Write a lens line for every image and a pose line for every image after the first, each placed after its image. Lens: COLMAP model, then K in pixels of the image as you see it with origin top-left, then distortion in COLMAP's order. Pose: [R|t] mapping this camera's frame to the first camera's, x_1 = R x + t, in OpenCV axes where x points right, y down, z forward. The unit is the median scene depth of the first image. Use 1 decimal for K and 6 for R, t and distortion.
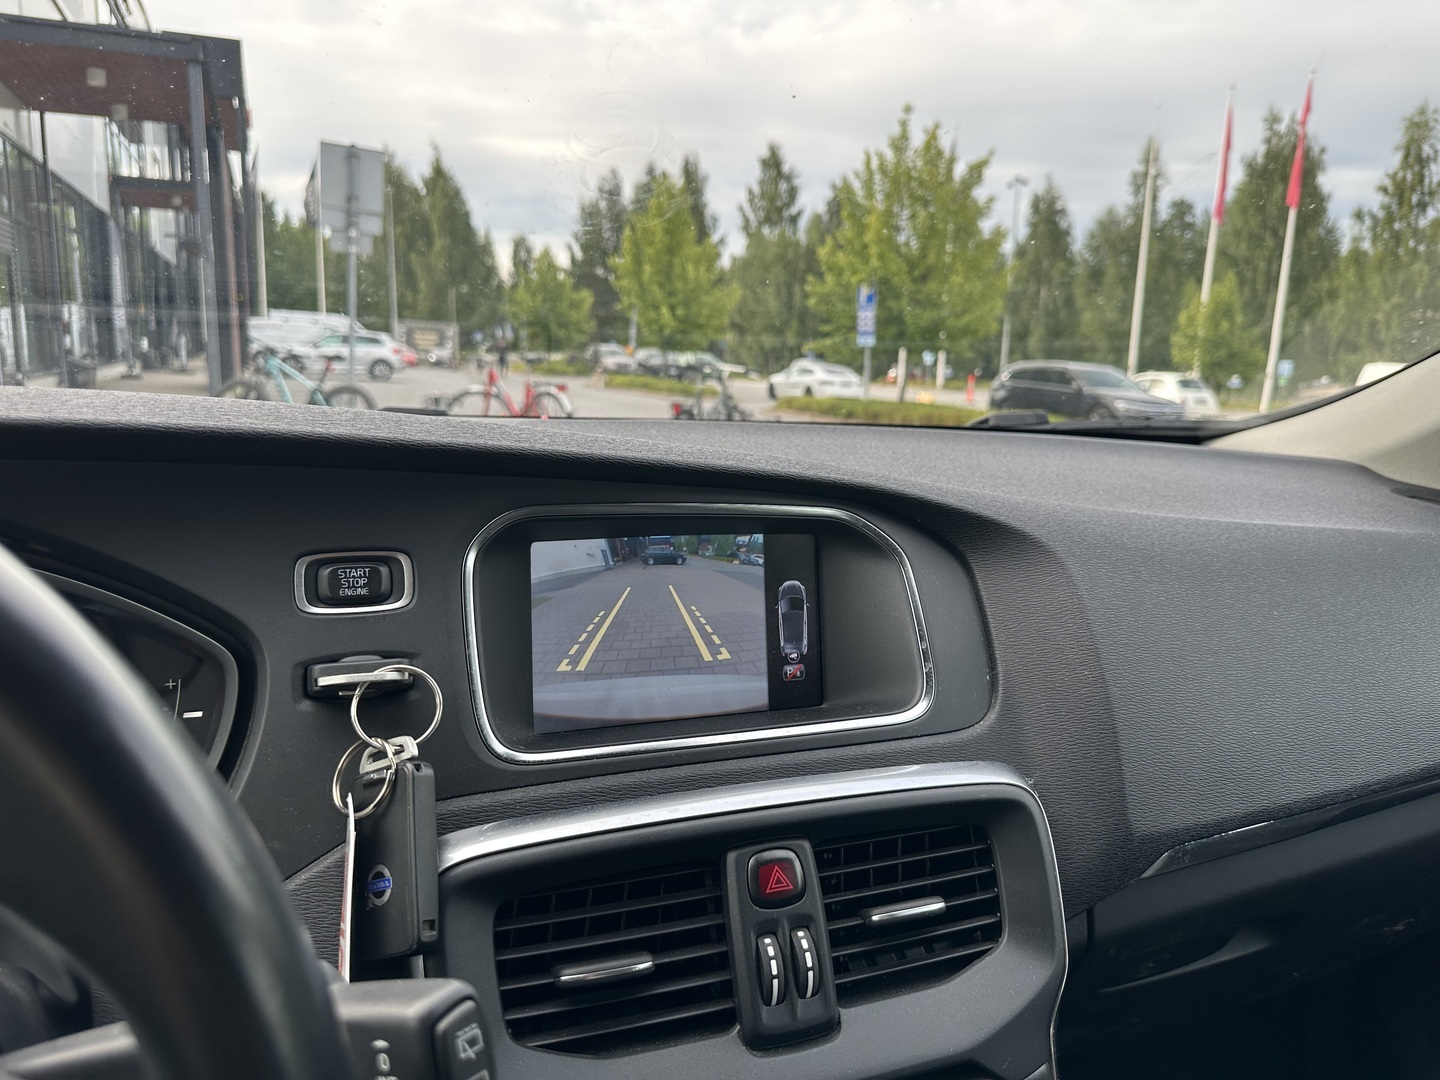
lens RADIAL K [[1000.4, 0, 715.1], [0, 1000.4, 534.4], [0, 0, 1]] dist [0.020550, -0.048873]
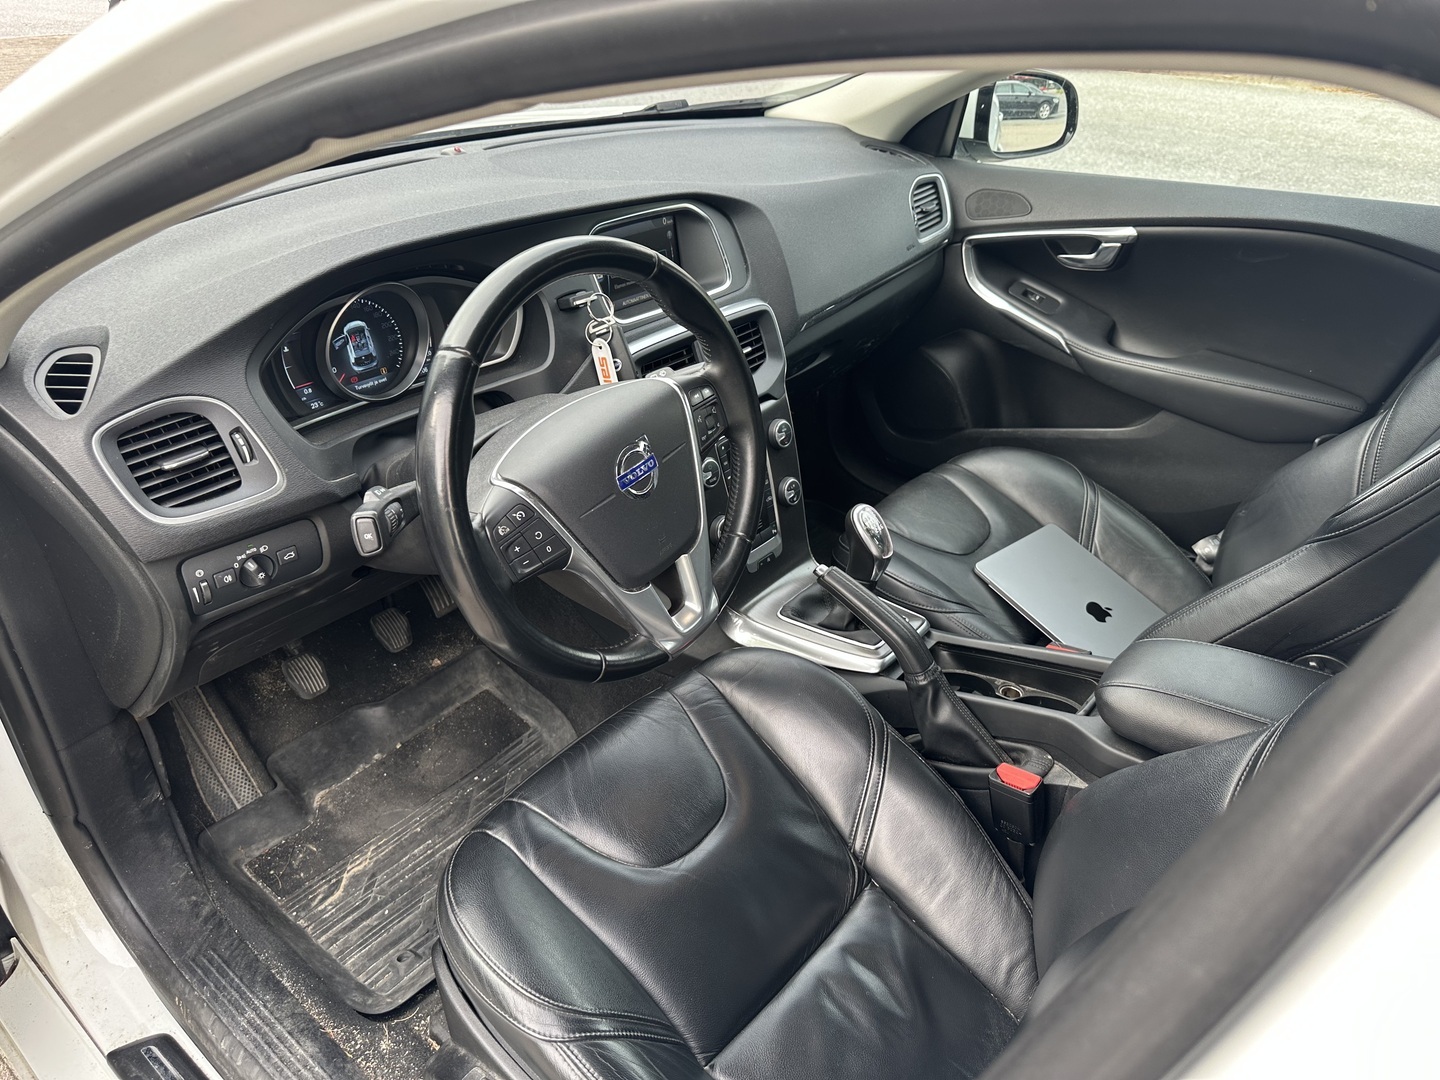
lens RADIAL K [[1000.4, 0, 663.4], [0, 1000.4, 551.1], [0, 0, 1]] dist [0.020550, -0.048873]
pose [[0.893263, -0.250386, 0.373348, -0.035128], [0.077090, 0.903538, 0.421516, -0.009864], [-0.442876, -0.347743, 0.826399, -0.042833]]
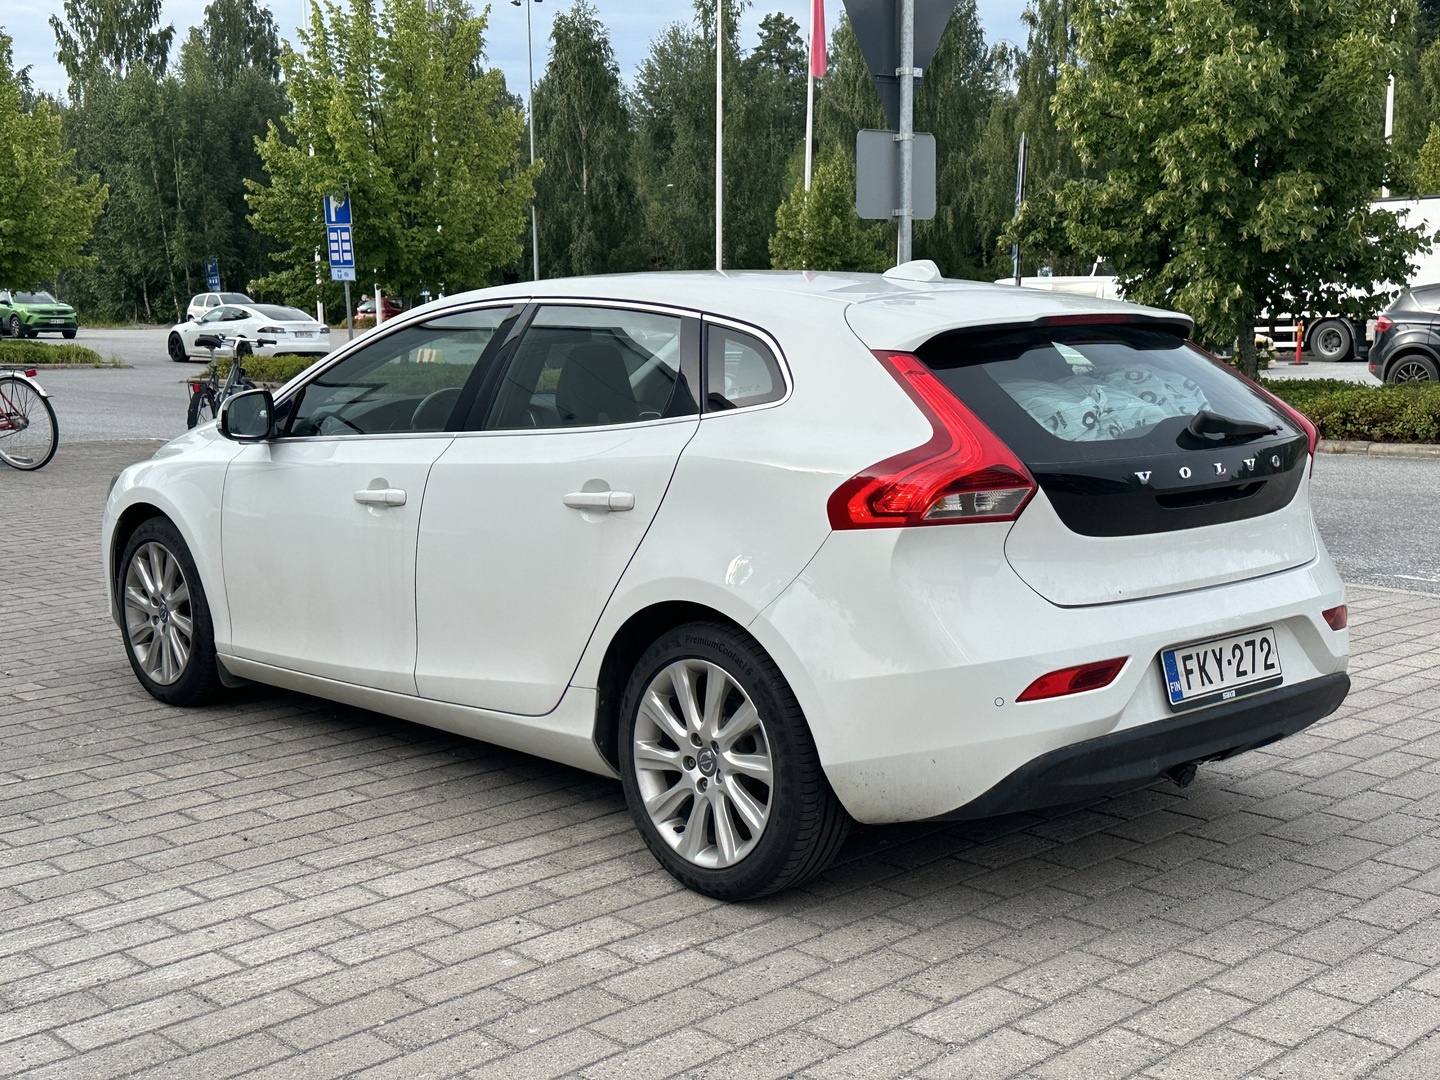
lens RADIAL K [[1796.2, 0, 732.2], [0, 1796.2, 546.3], [0, 0, 1]] dist [0.109796, 0.000000]
pose [[0.926796, -0.091175, 0.364330, -0.072934], [0.099189, 0.995063, -0.003303, 0.024937], [-0.362230, 0.039198, 0.931264, -0.259076]]
